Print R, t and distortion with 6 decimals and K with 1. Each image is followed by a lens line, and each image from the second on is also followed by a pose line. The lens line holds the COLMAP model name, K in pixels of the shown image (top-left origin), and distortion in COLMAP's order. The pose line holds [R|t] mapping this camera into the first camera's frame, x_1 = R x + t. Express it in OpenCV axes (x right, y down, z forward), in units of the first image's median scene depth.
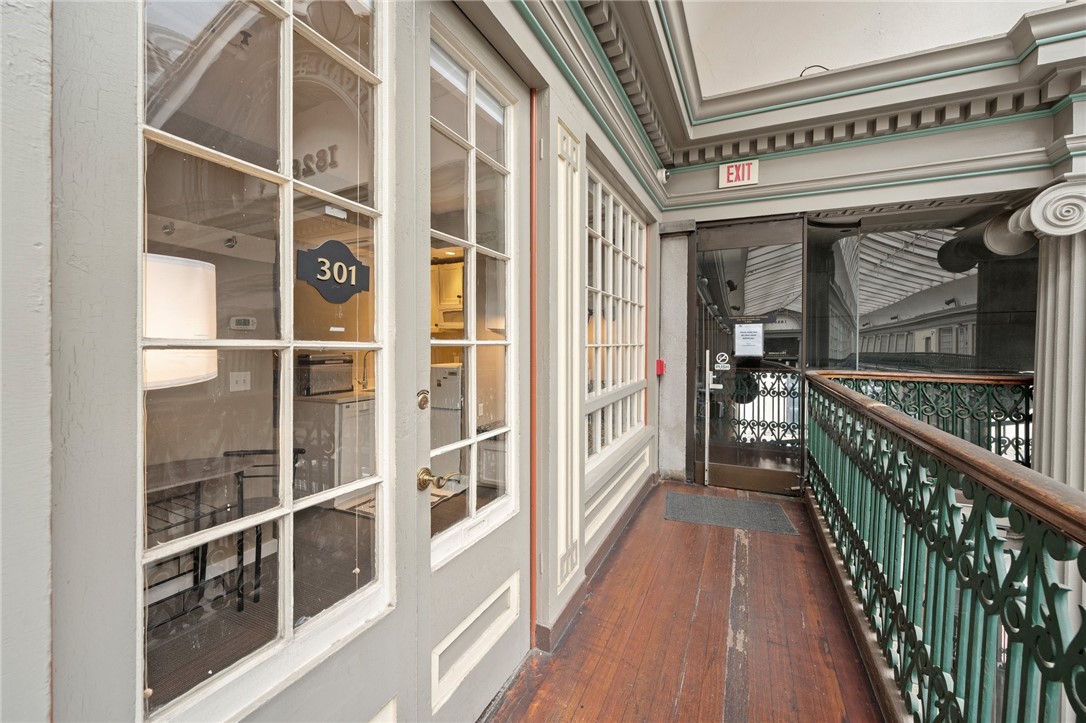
lens RADIAL K [[432.6, 0, 532.2], [0, 432.6, 339.7], [0, 0, 1]] dist [-0.001341, 0.000439]
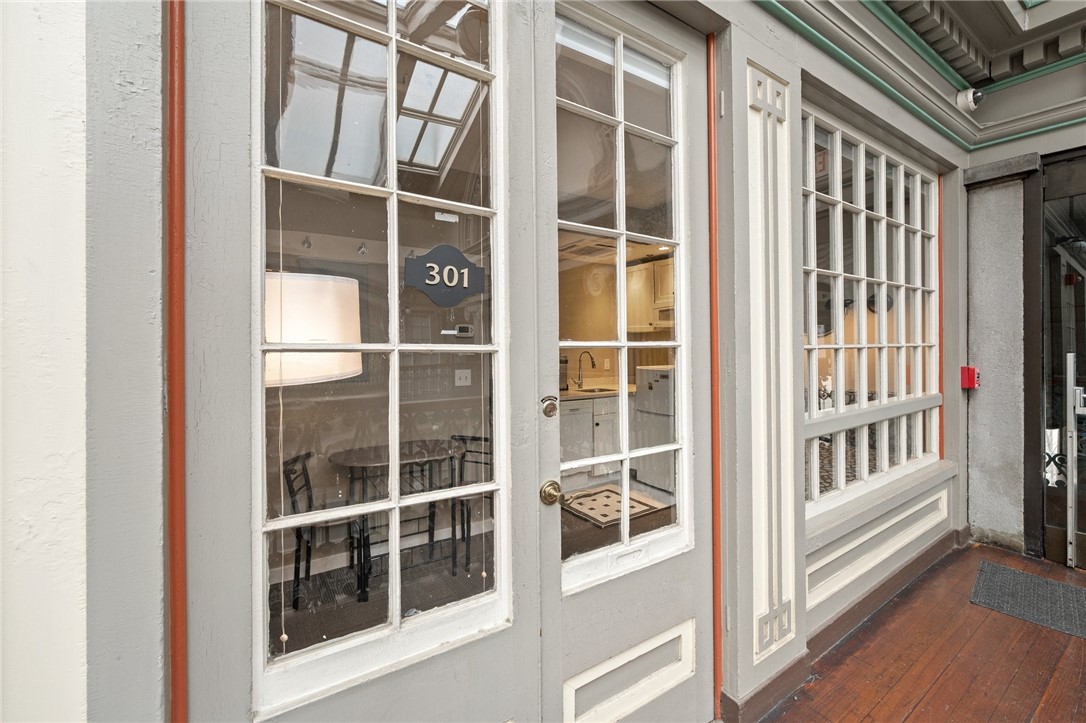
lens RADIAL K [[432.6, 0, 532.2], [0, 432.6, 339.7], [0, 0, 1]] dist [-0.001341, 0.000439]
pose [[0.858610, -0.010174, -0.512529, 0.129364], [0.009066, 0.999948, -0.004661, -0.000251], [0.512550, -0.000645, 0.858657, 0.127217]]
